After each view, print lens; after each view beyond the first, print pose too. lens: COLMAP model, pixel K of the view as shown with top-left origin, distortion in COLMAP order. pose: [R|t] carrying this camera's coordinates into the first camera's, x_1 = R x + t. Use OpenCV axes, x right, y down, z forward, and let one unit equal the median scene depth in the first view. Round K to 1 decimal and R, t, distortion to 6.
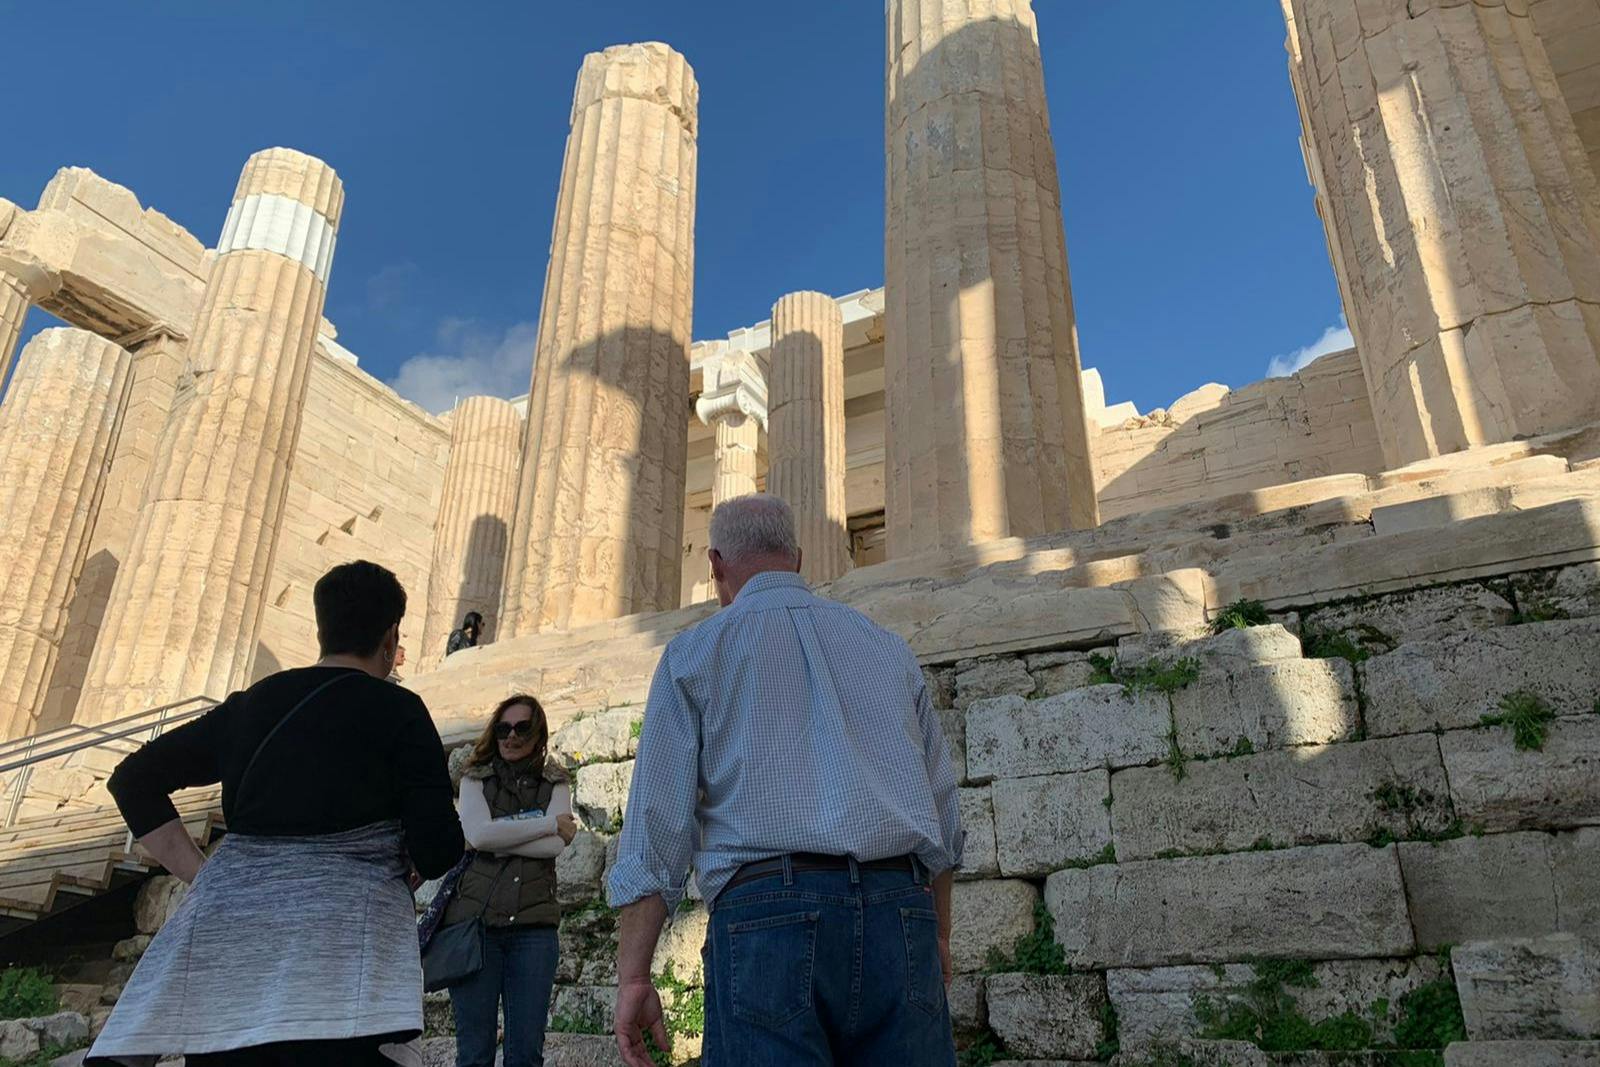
lens RADIAL K [[1220.9, 0, 791.2], [0, 1220.9, 519.1], [0, 0, 1]] dist [0.058207, -0.059324]
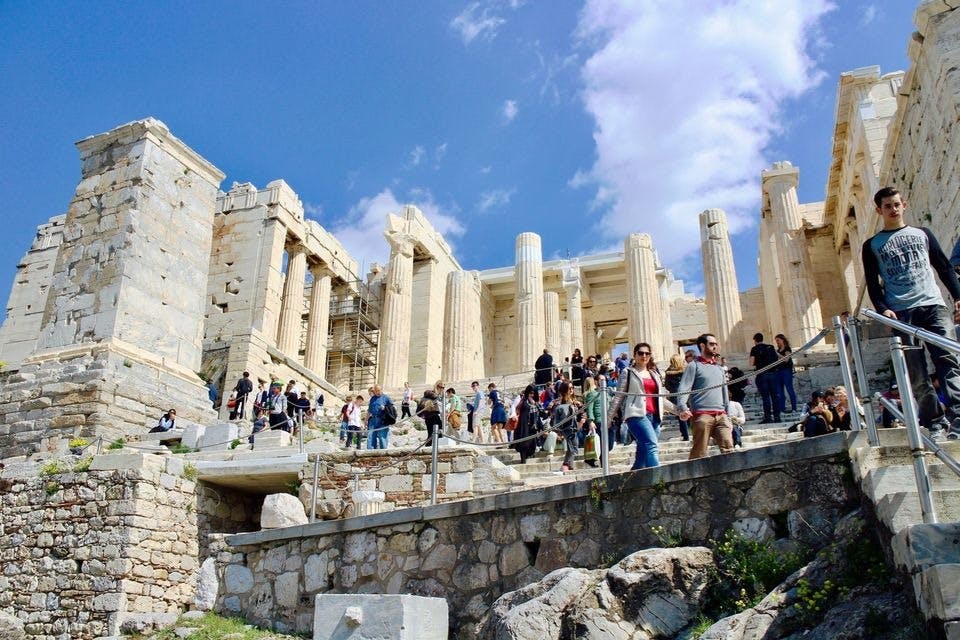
lens RADIAL K [[800.5, 0, 480.0], [0, 800.5, 320.0], [0, 0, 1]] dist [-0.119587, -0.000506]
pose [[0.985384, 0.072104, 0.154338, -1.155398], [-0.079976, 0.995762, 0.045410, -0.152609], [-0.150409, -0.057089, 0.986974, -1.856937]]
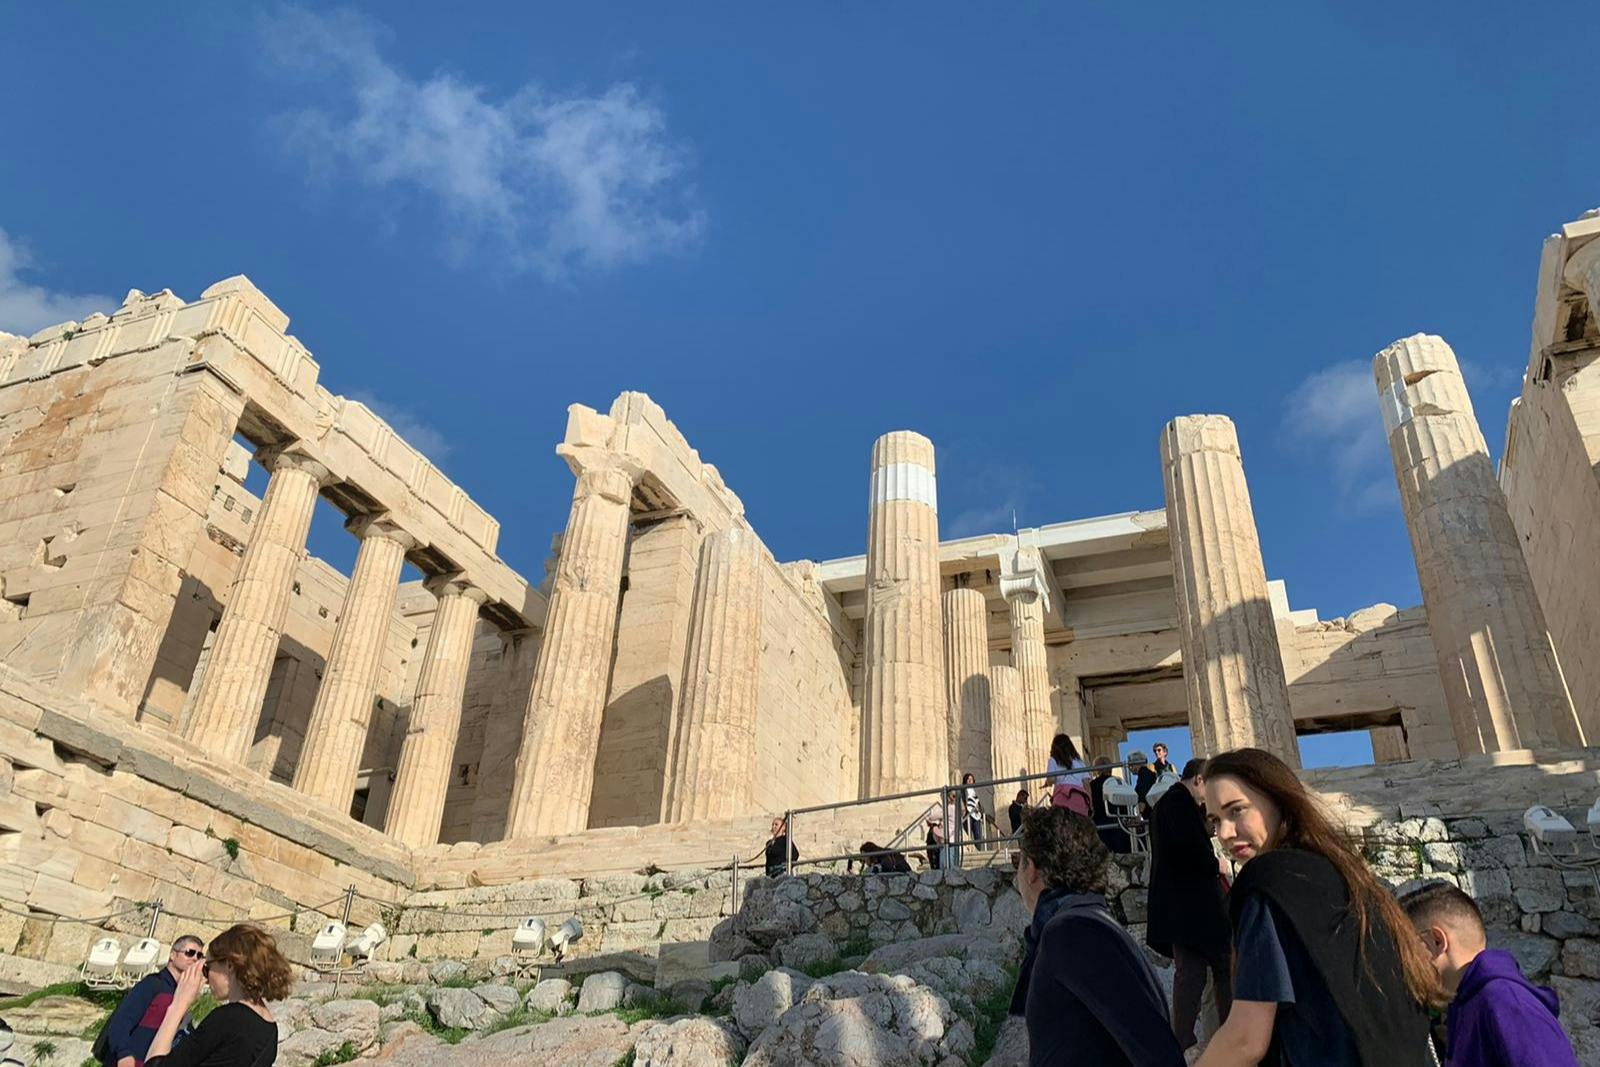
lens RADIAL K [[1221.3, 0, 799.2], [0, 1221.3, 518.3], [0, 0, 1]] dist [0.023510, -0.011497]
pose [[0.993835, 0.086802, 0.068973, -0.786262], [-0.079905, 0.992058, -0.097135, -0.038344], [-0.076857, 0.091025, 0.992878, -0.606385]]
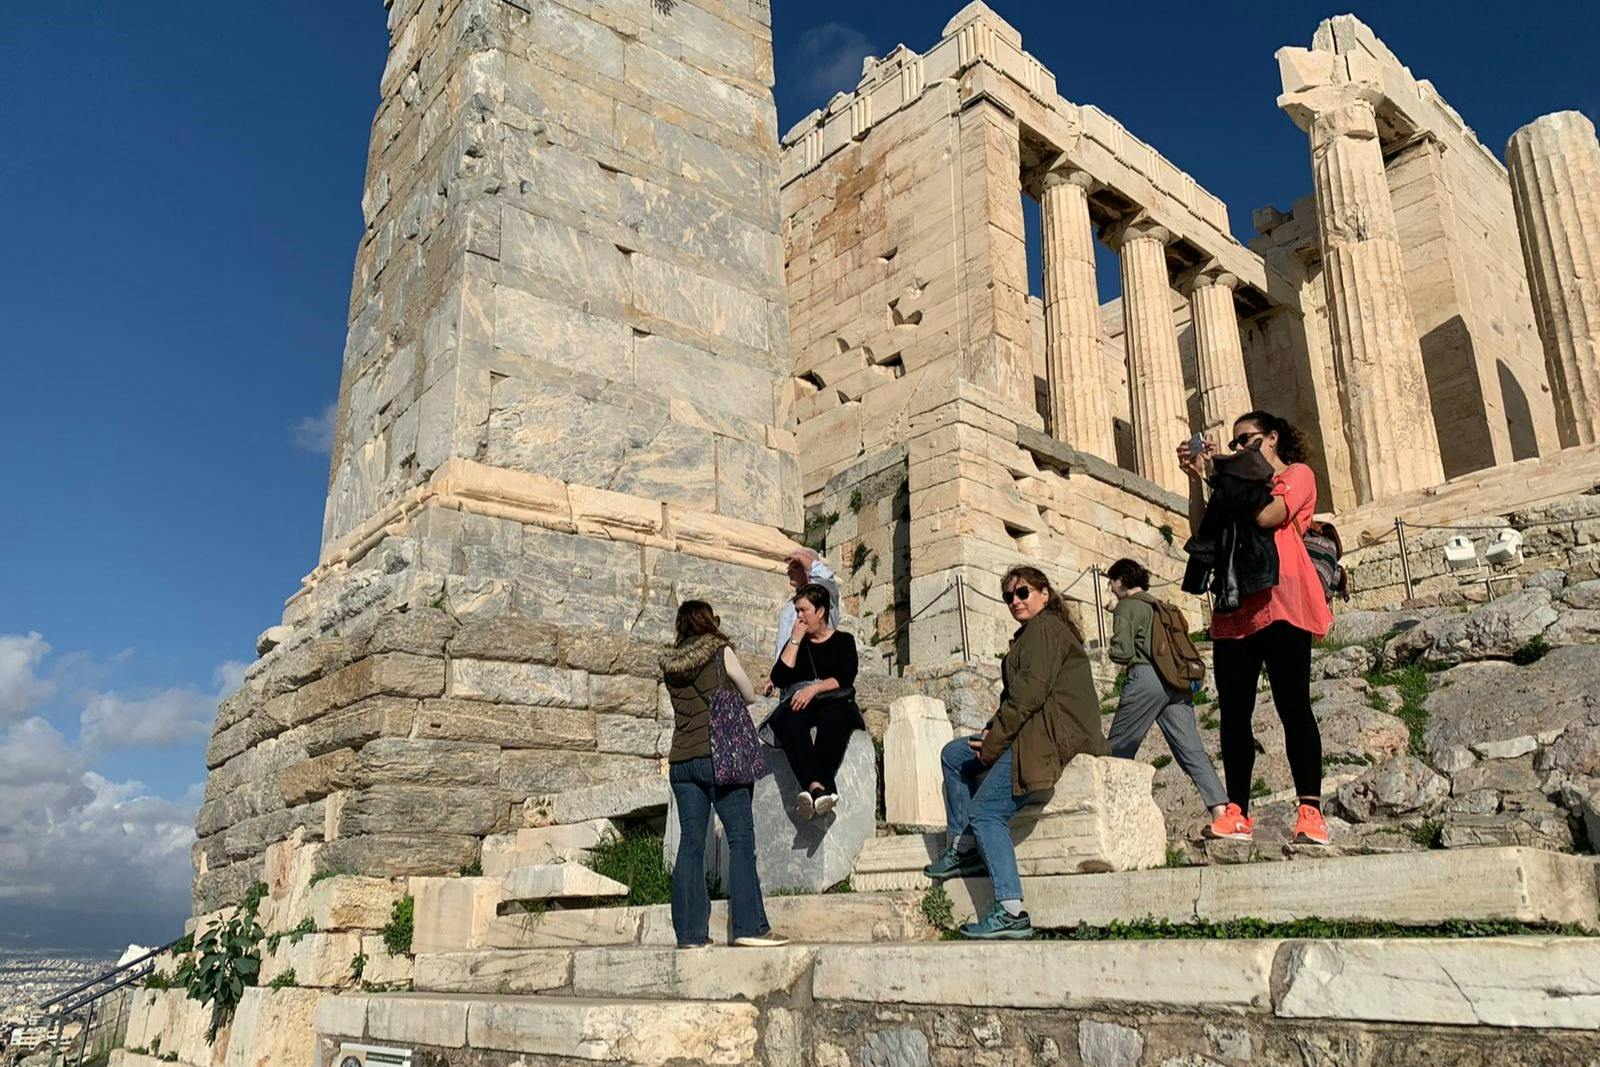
lens RADIAL K [[1212.7, 0, 800.0], [0, 1212.7, 533.5], [0, 0, 1]] dist [0.082784, -0.106675]
pose [[0.941325, -0.115165, -0.317246, -1.240846], [0.150570, 0.984552, 0.089360, 0.053048], [0.302054, -0.131885, 0.944124, -0.629511]]
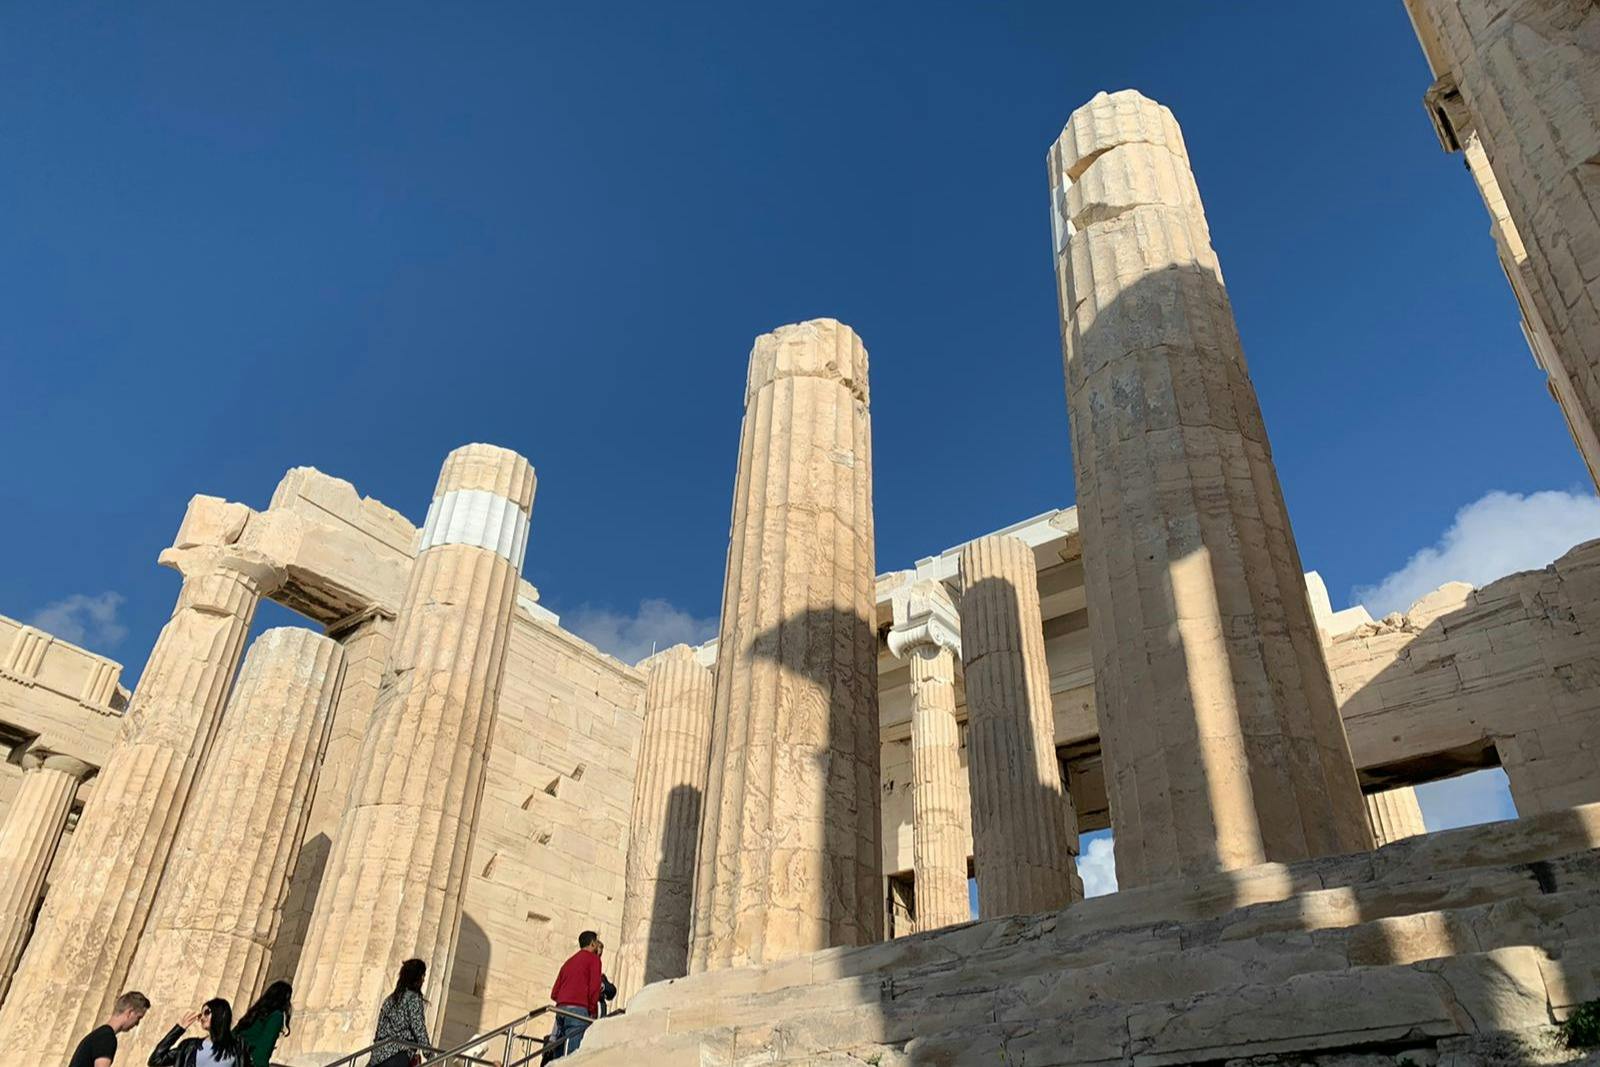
lens RADIAL K [[1212.7, 0, 800.0], [0, 1212.7, 533.5], [0, 0, 1]] dist [0.082784, -0.106675]
pose [[0.986096, -0.079229, -0.146074, 0.002117], [0.056150, 0.986184, -0.155847, -0.059597], [0.156403, 0.145478, 0.976921, 0.052835]]
